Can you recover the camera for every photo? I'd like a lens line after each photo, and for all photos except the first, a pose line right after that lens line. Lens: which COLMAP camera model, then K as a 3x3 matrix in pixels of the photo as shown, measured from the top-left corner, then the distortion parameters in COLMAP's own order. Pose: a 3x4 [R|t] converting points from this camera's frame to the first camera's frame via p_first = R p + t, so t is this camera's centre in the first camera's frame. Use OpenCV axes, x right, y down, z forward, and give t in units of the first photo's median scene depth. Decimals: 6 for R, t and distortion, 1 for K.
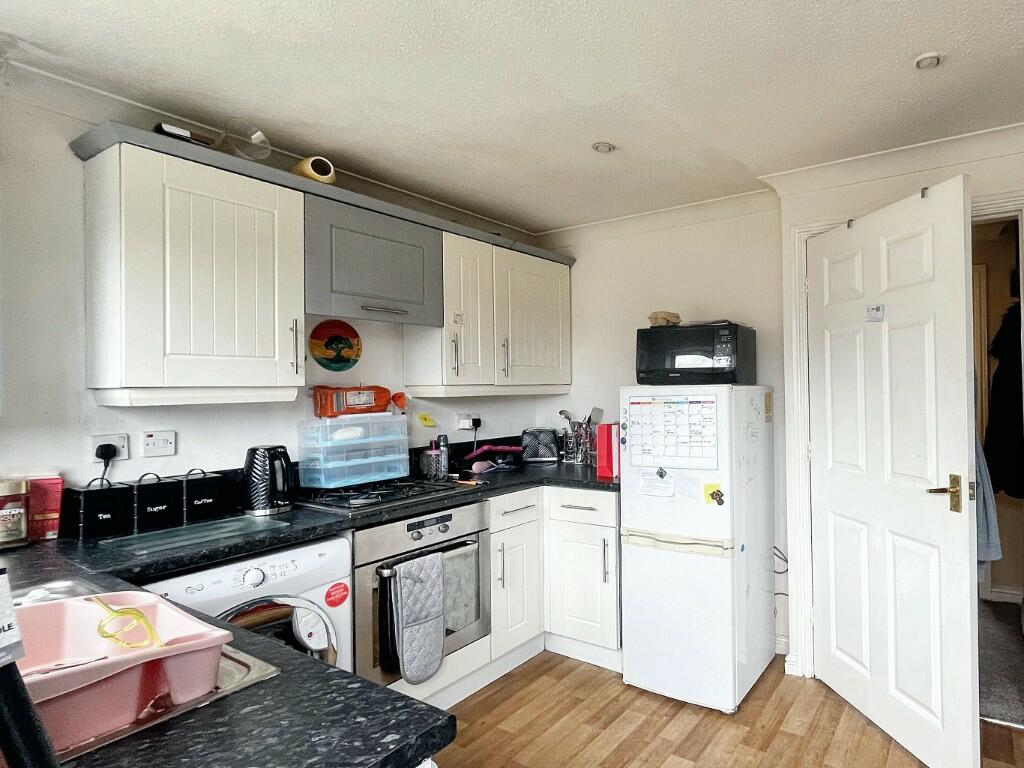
lens RADIAL K [[515.8, 0, 543.9], [0, 515.8, 386.0], [0, 0, 1]] dist [-0.003750, -0.000023]
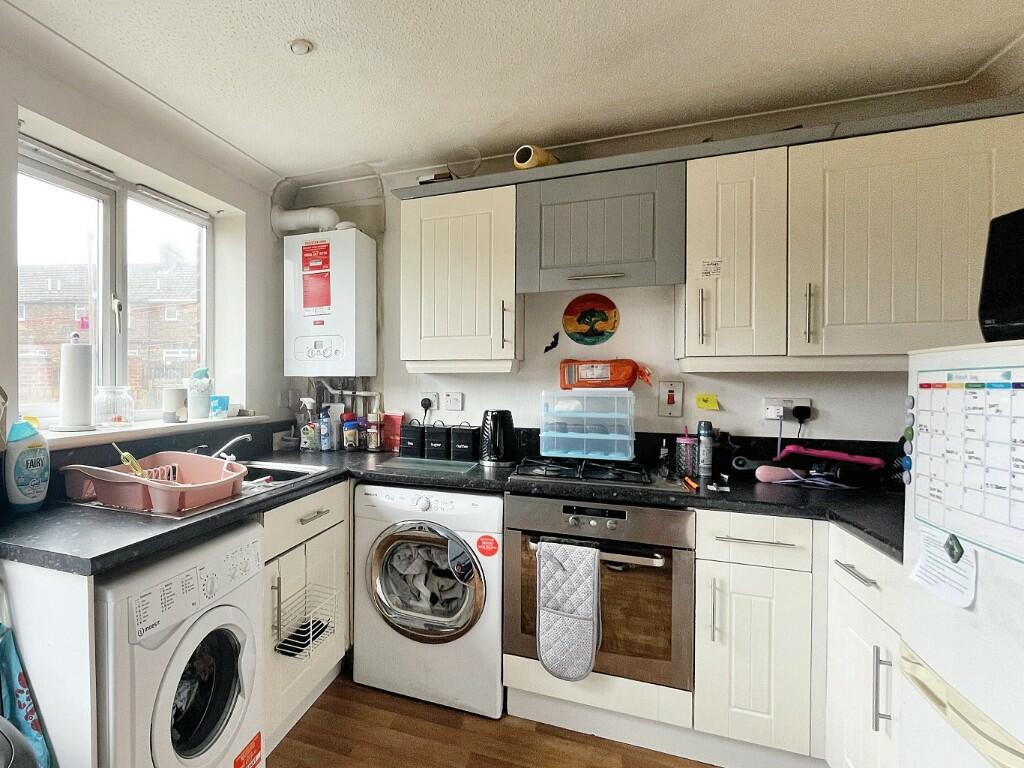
lens RADIAL K [[419.0, 0, 278.8], [0, 419.0, 372.4], [0, 0, 1]] dist [0.000467, 0.000170]
pose [[0.327755, 0.022856, -0.944486, 0.230484], [-0.002705, 0.999726, 0.023254, 0.009555], [0.944759, -0.005066, 0.327727, 0.220276]]
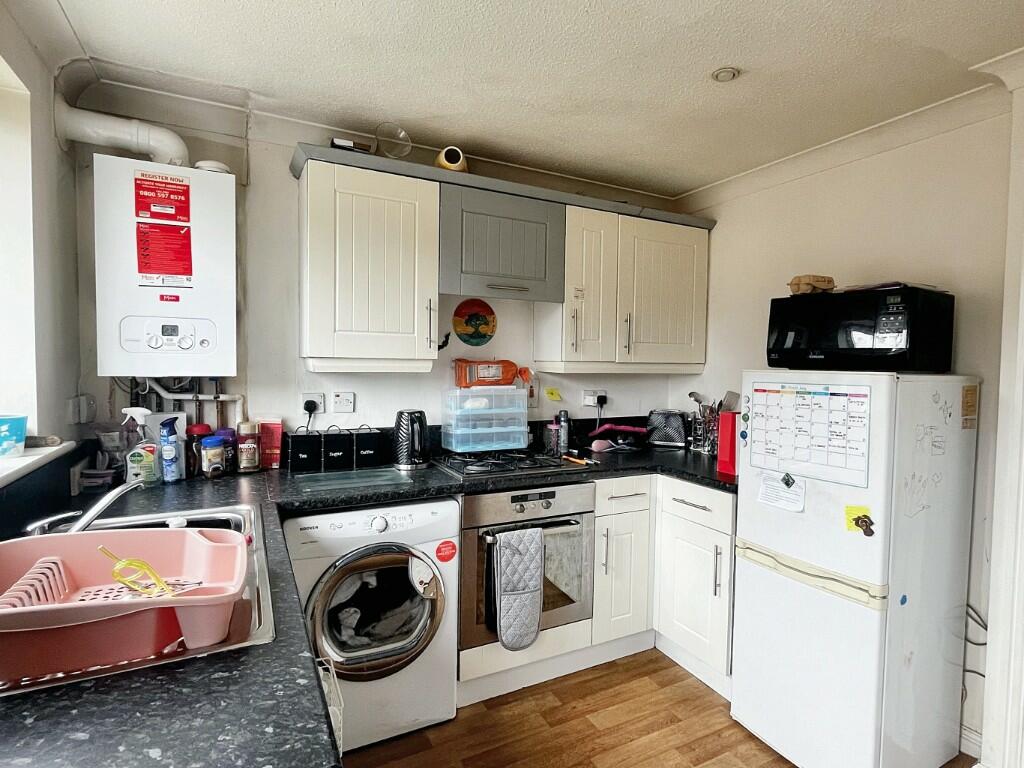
lens RADIAL K [[489.8, 0, 482.6], [0, 489.8, 380.4], [0, 0, 1]] dist [-0.000784, -0.000510]
pose [[0.908912, 0.040561, -0.415011, 0.066634], [-0.023356, 0.998648, 0.046451, -0.005495], [0.416334, -0.032526, 0.908630, 0.077966]]
